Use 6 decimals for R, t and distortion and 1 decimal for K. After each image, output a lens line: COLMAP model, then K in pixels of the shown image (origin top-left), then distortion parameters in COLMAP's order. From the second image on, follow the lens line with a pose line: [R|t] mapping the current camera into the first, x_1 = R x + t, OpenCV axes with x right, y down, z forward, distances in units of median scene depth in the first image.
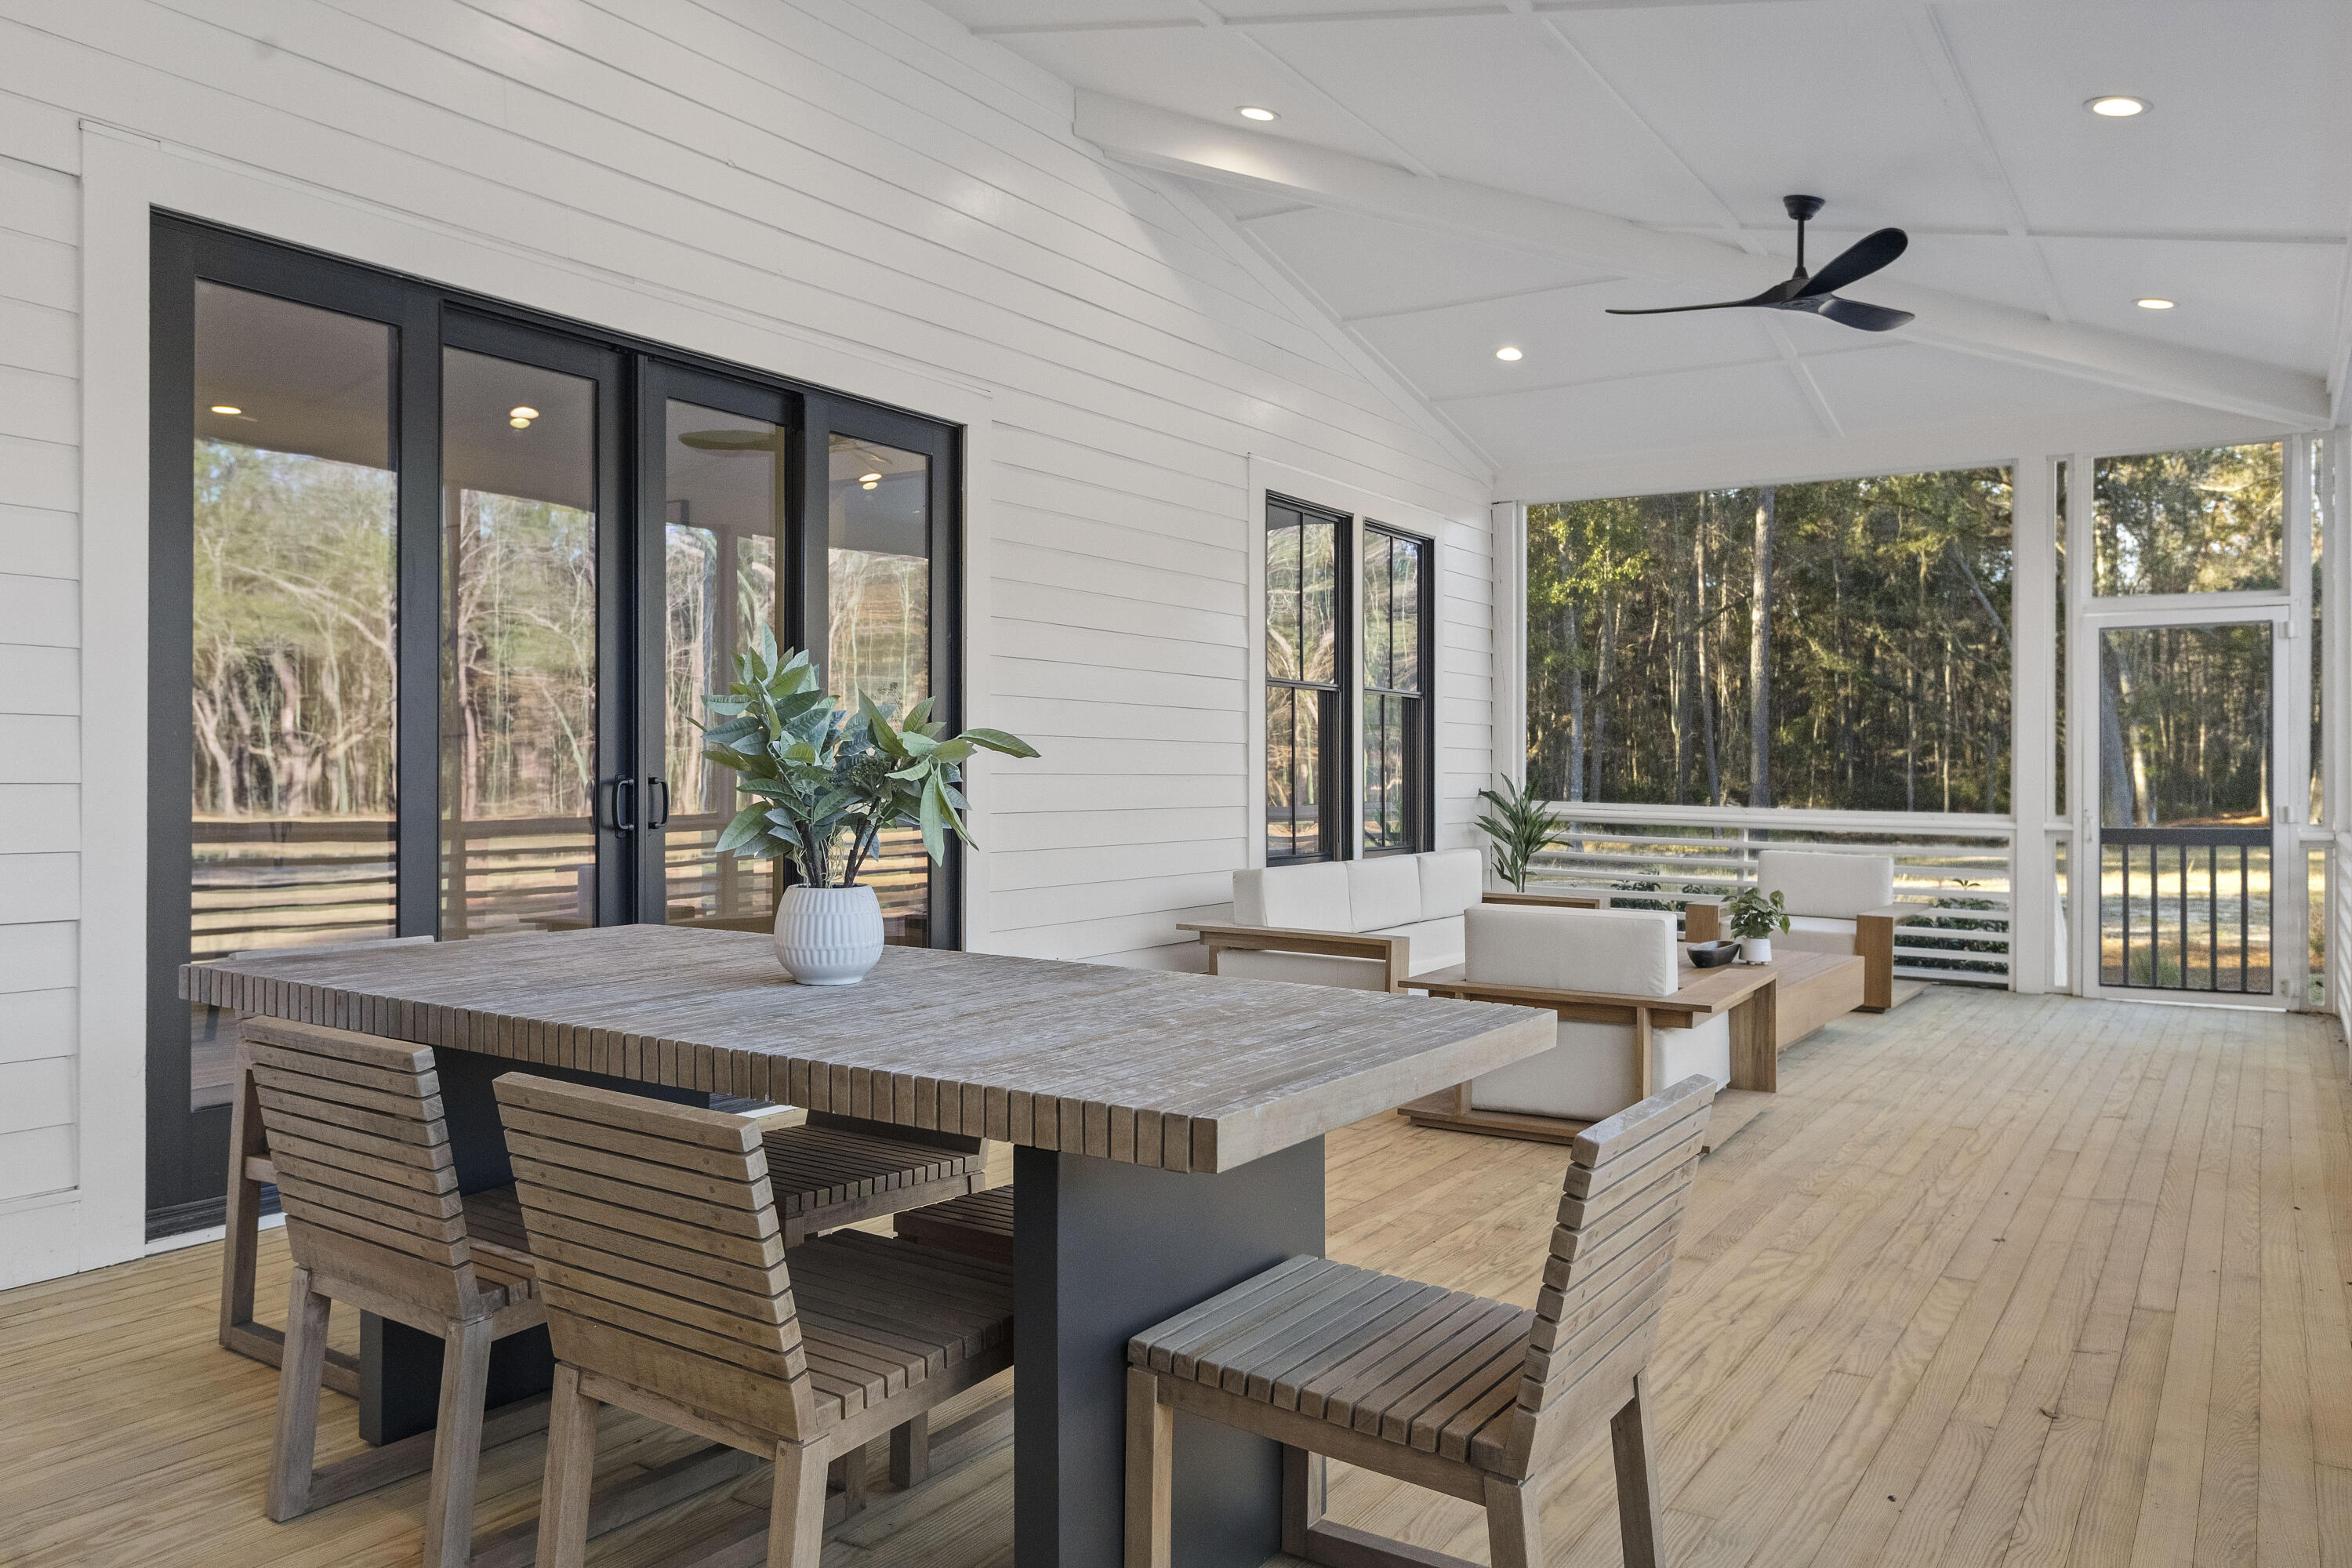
lens RADIAL K [[1663.6, 0, 1176.0], [0, 1663.6, 784.0], [0, 0, 1]] dist [-0.003915, -0.002585]
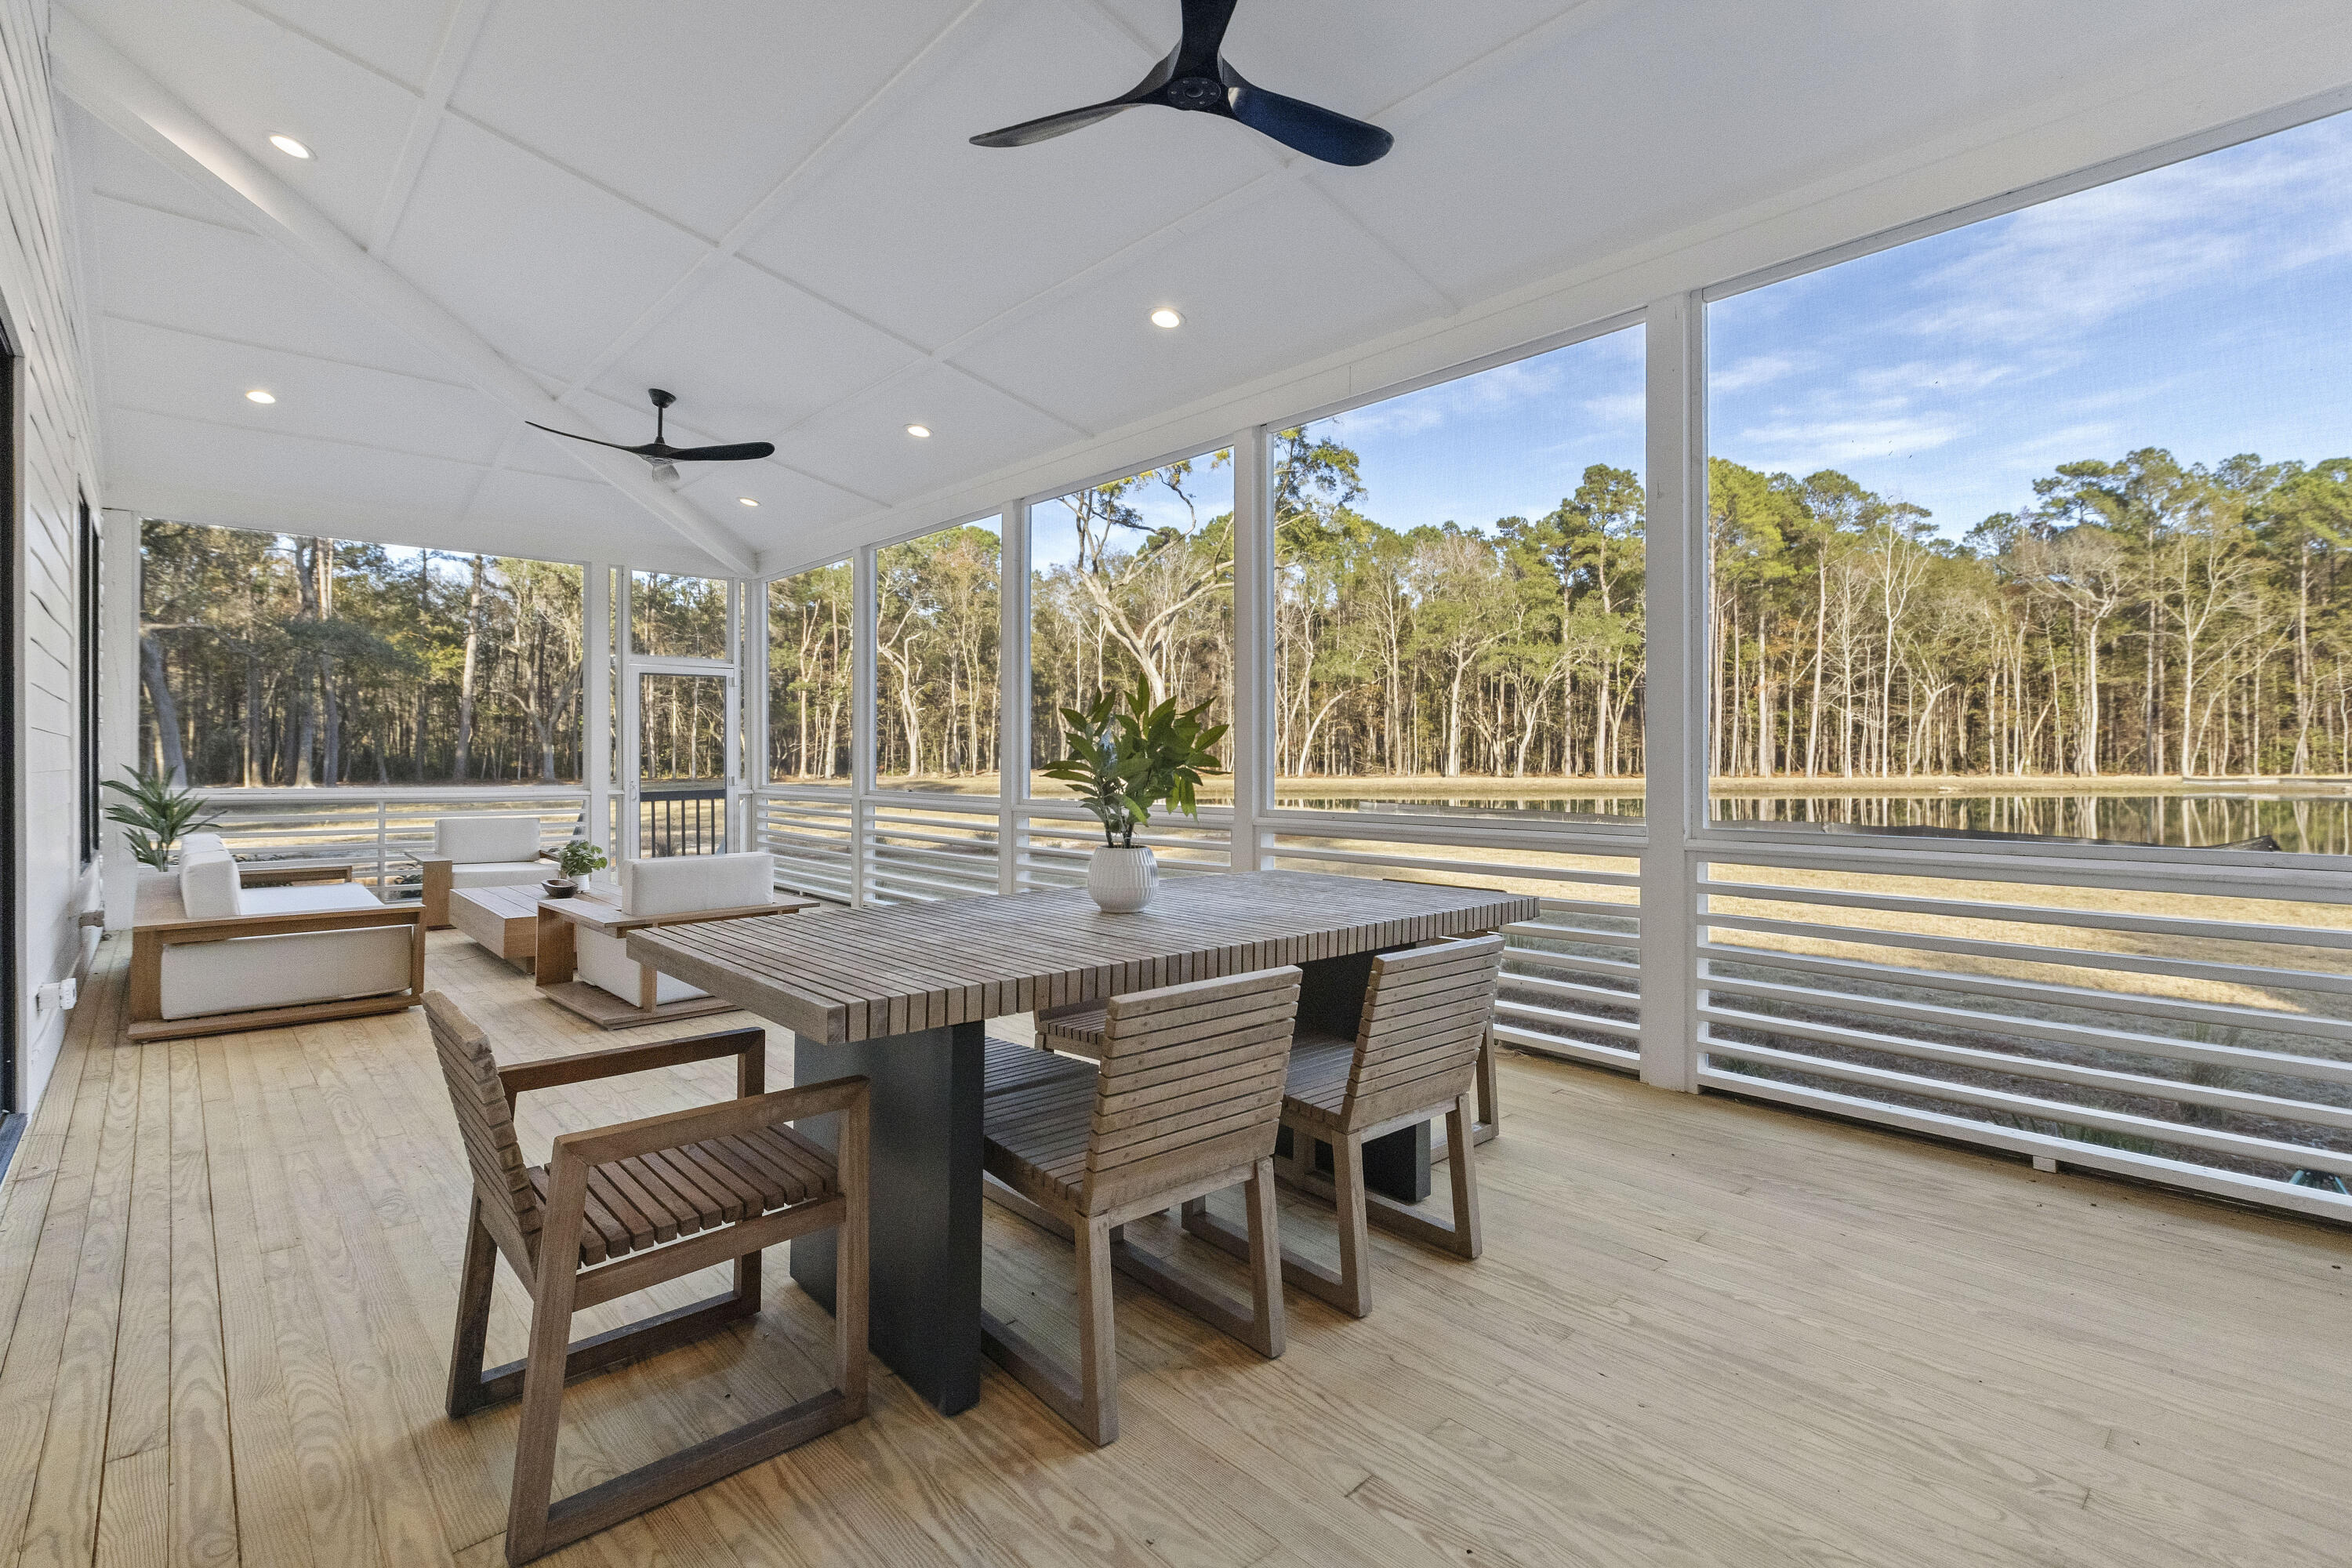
lens RADIAL K [[1046.8, 0, 1160.3], [0, 1046.8, 773.0], [0, 0, 1]] dist [0.000546, 0.000426]
pose [[0.278683, -0.019644, 0.960182, -0.436317], [0.007918, 0.999804, 0.018156, -0.010391], [-0.960351, 0.002543, 0.278783, 0.274702]]
